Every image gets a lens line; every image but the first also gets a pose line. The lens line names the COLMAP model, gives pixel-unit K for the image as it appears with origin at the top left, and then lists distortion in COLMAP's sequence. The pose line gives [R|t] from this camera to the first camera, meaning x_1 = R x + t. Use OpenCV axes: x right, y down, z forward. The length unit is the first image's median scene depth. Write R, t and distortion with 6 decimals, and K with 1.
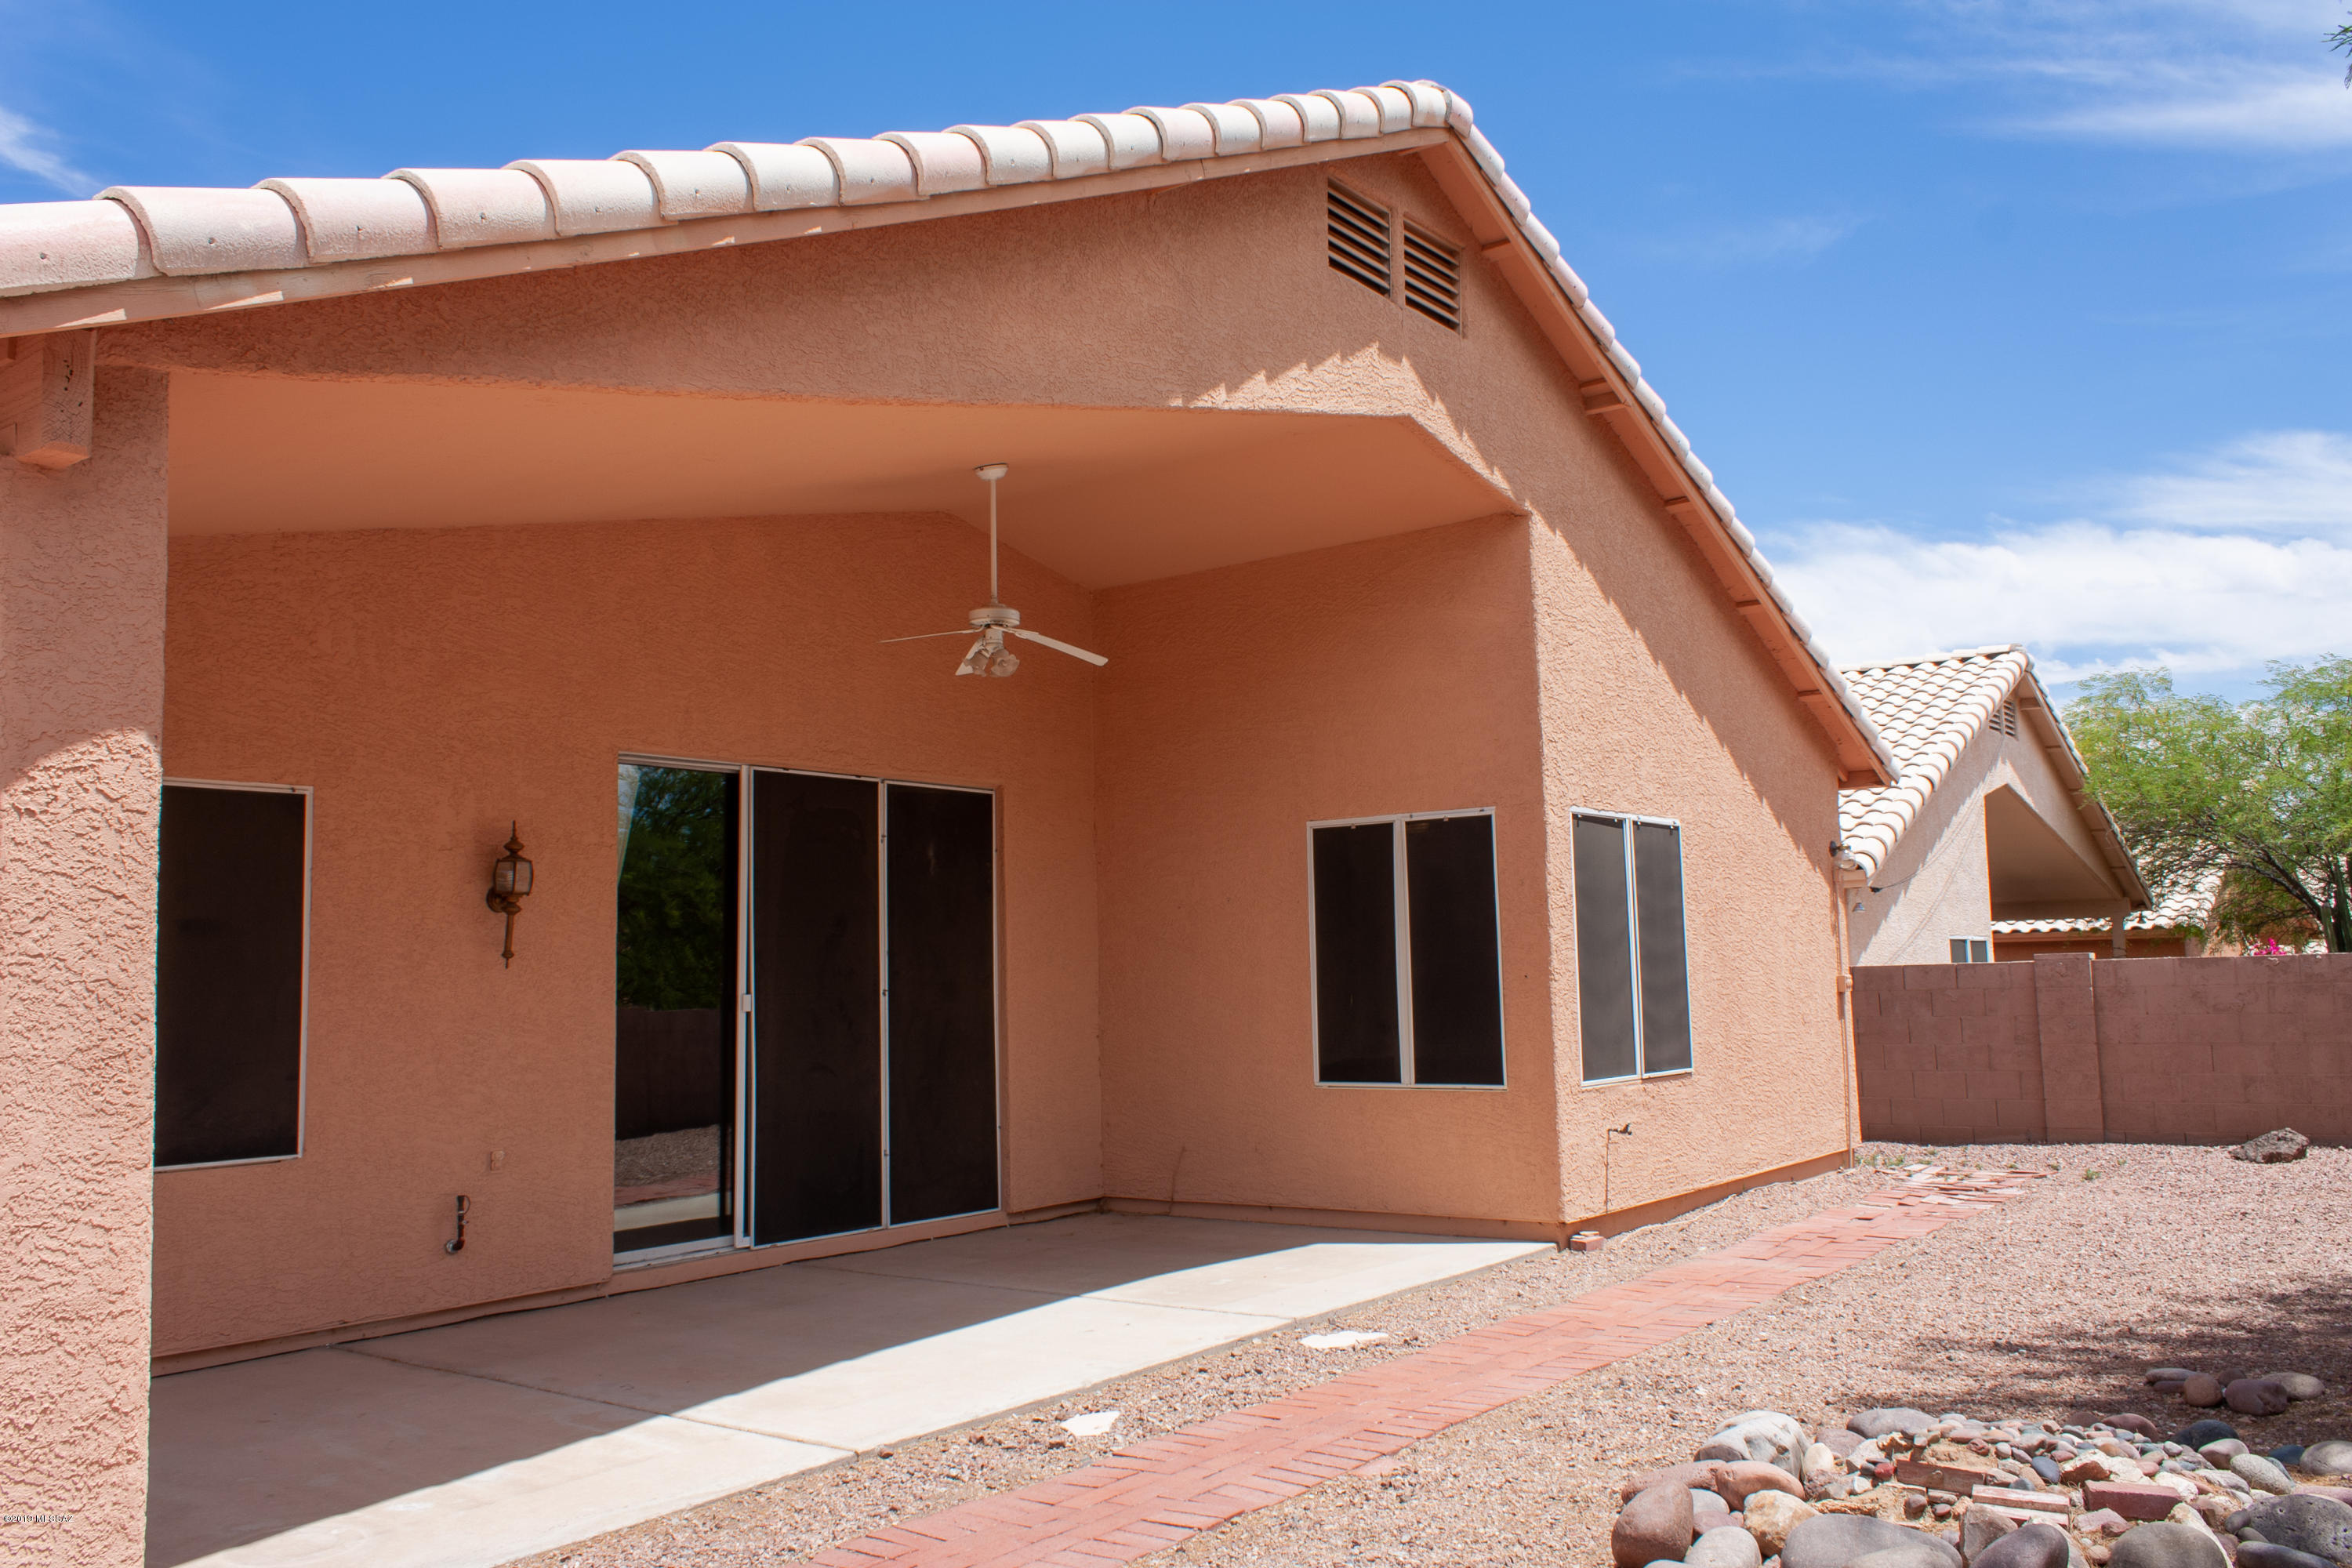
lens RADIAL K [[1924.3, 0, 1176.0], [0, 1924.3, 784.0], [0, 0, 1]] dist [0.011733, -0.000762]
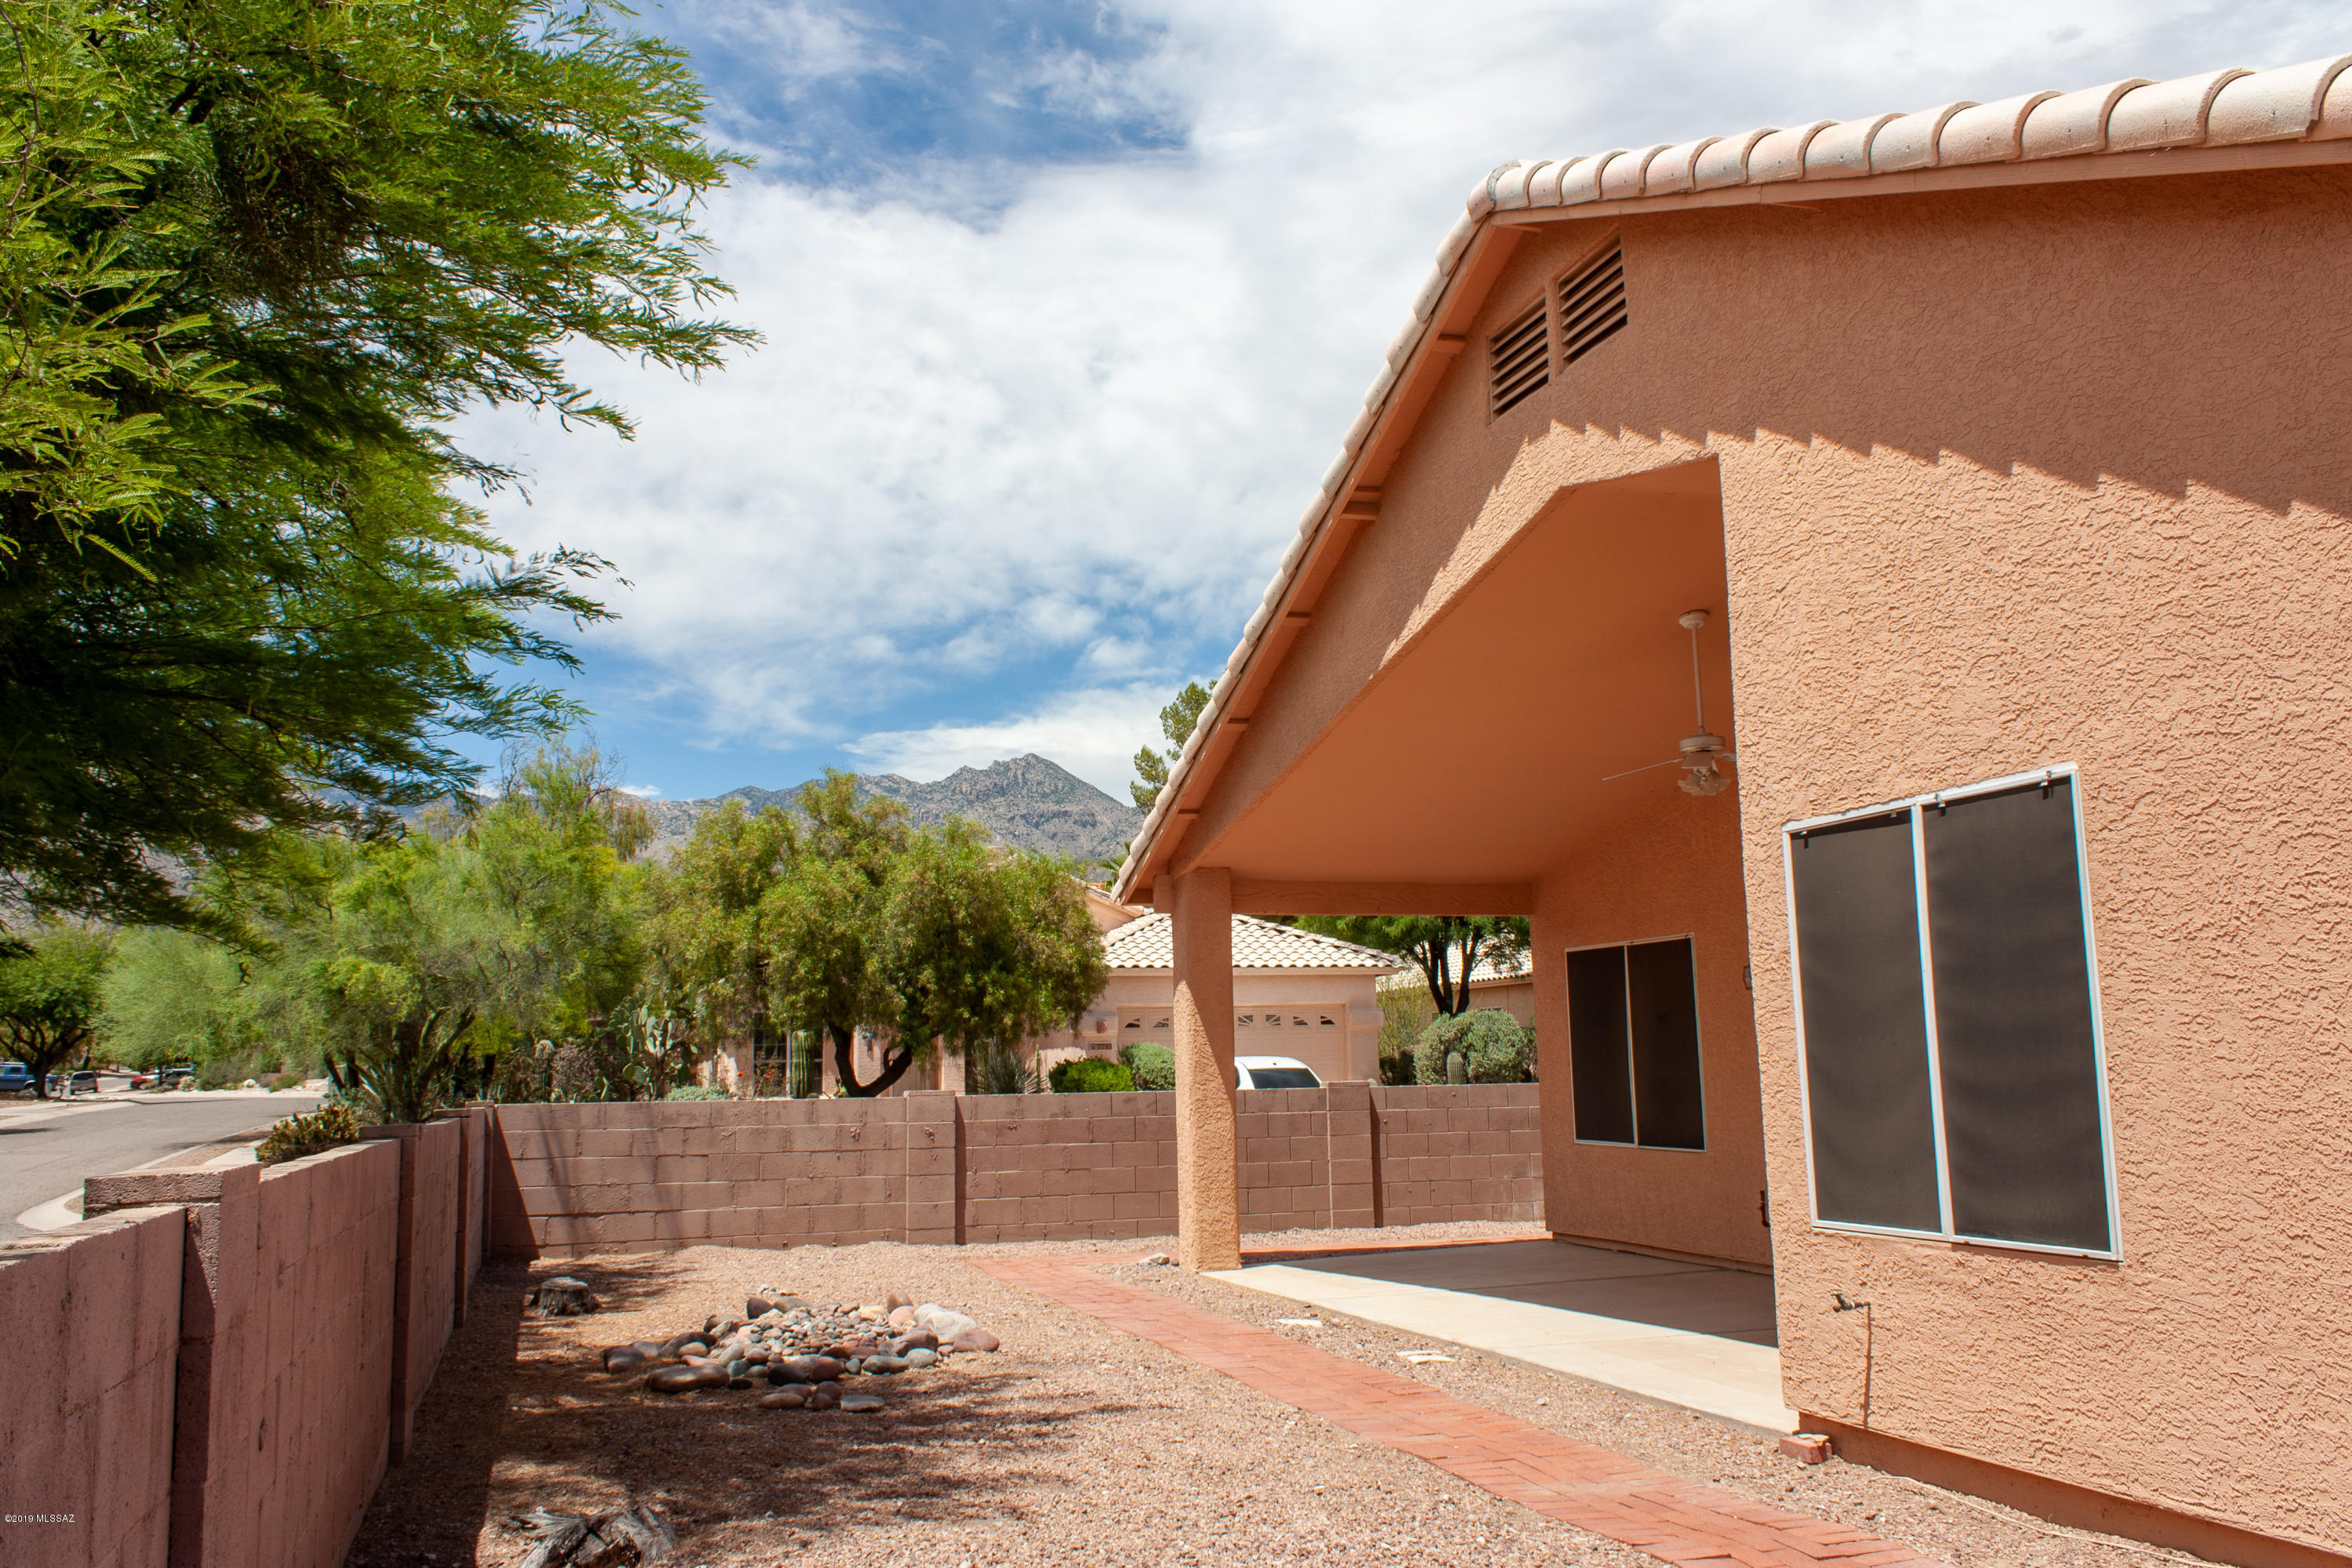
lens RADIAL K [[1924.3, 0, 1176.0], [0, 1924.3, 784.0], [0, 0, 1]] dist [0.011733, -0.000762]
pose [[-0.582016, -0.083291, -0.808900, 0.914602], [0.118609, 0.975407, -0.185776, 0.102821], [0.804481, -0.204068, -0.557824, 1.226274]]
